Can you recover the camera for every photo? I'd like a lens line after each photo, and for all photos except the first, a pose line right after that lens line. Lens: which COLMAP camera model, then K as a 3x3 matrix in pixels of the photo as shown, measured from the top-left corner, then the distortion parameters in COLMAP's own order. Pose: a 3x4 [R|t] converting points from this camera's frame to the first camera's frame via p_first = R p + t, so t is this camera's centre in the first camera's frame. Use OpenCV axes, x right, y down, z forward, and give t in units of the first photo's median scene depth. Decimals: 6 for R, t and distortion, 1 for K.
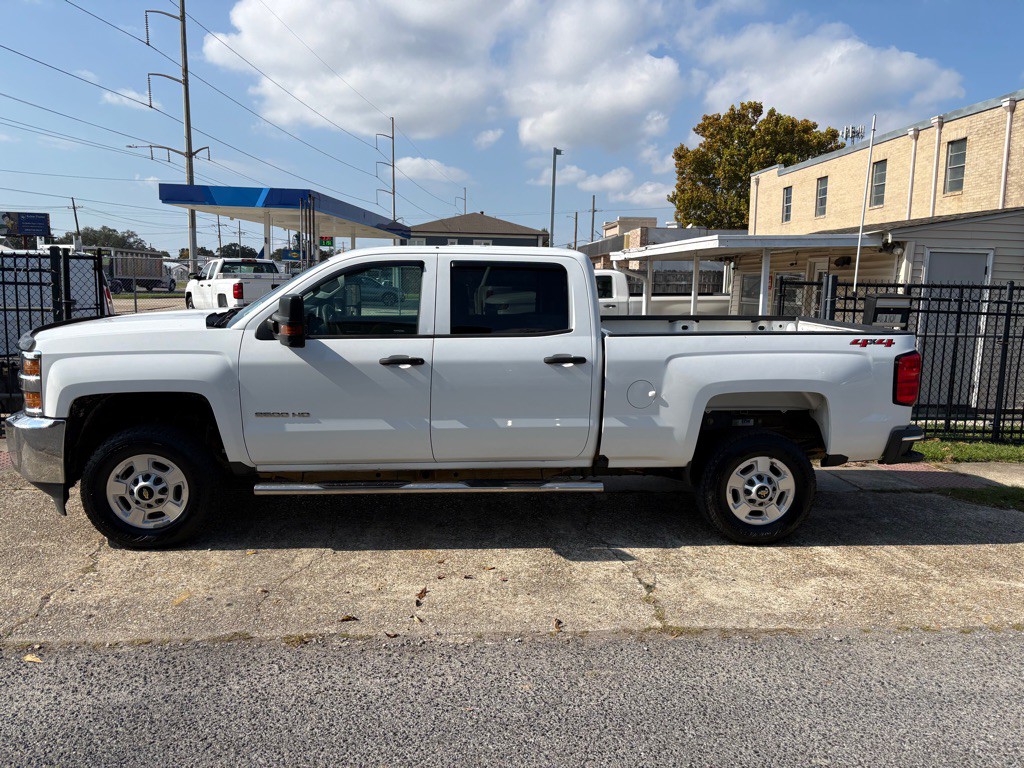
lens RADIAL K [[775.0, 0, 519.4], [0, 775.0, 390.1], [0, 0, 1]] dist [0.047655, -0.045836]
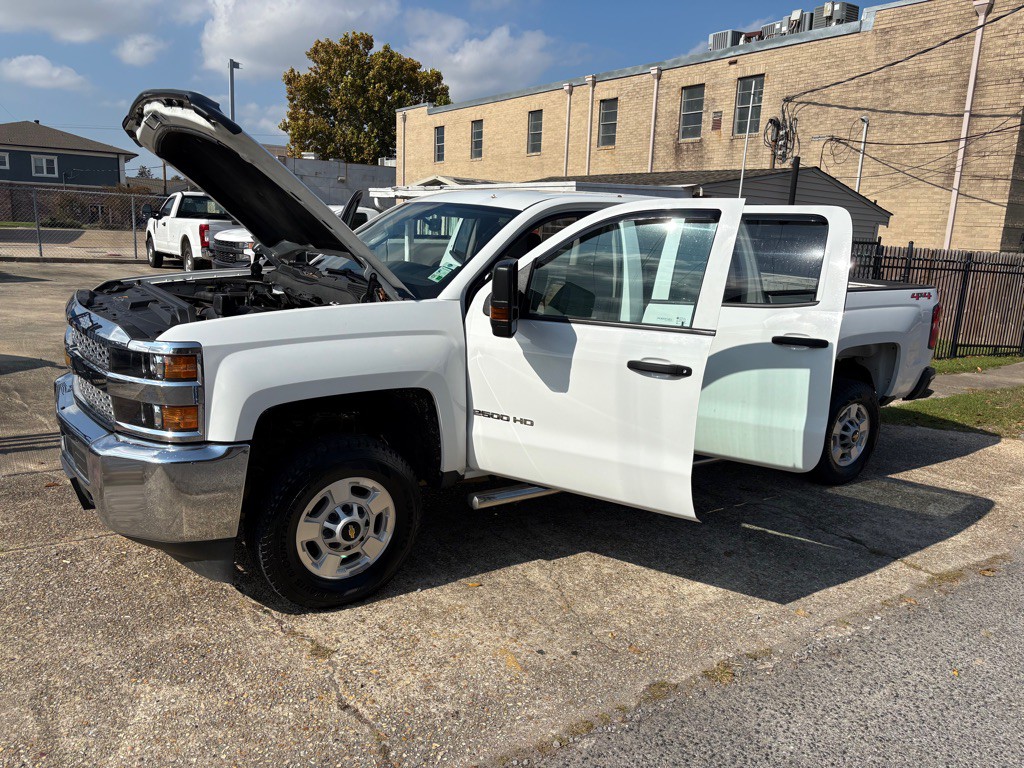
lens RADIAL K [[775.0, 0, 513.1], [0, 775.0, 389.8], [0, 0, 1]] dist [0.047655, -0.045836]
pose [[0.874134, -0.080062, 0.479040, -0.623535], [0.040531, 0.994904, 0.092319, -0.053572], [-0.483990, -0.061283, 0.872925, 0.281445]]
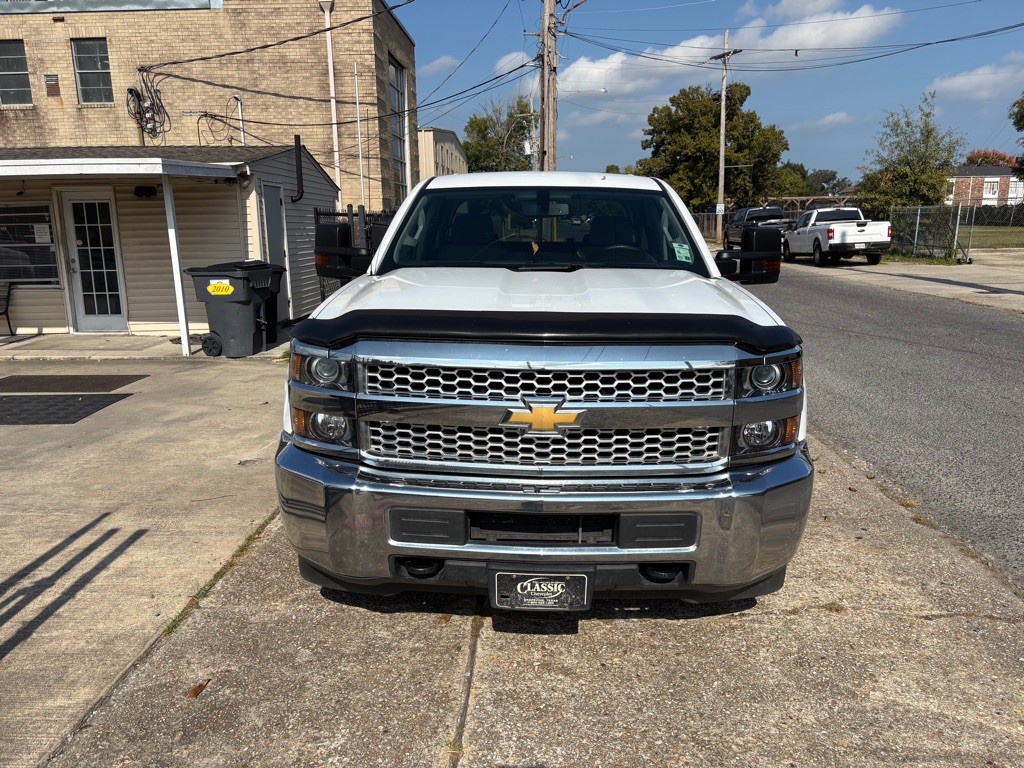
lens RADIAL K [[775.0, 0, 517.3], [0, 775.0, 386.6], [0, 0, 1]] dist [0.047655, -0.045836]
pose [[0.126221, -0.234410, 0.963909, -1.098812], [0.156528, 0.964214, 0.213987, -0.159730], [-0.979575, 0.123869, 0.158396, 1.003681]]
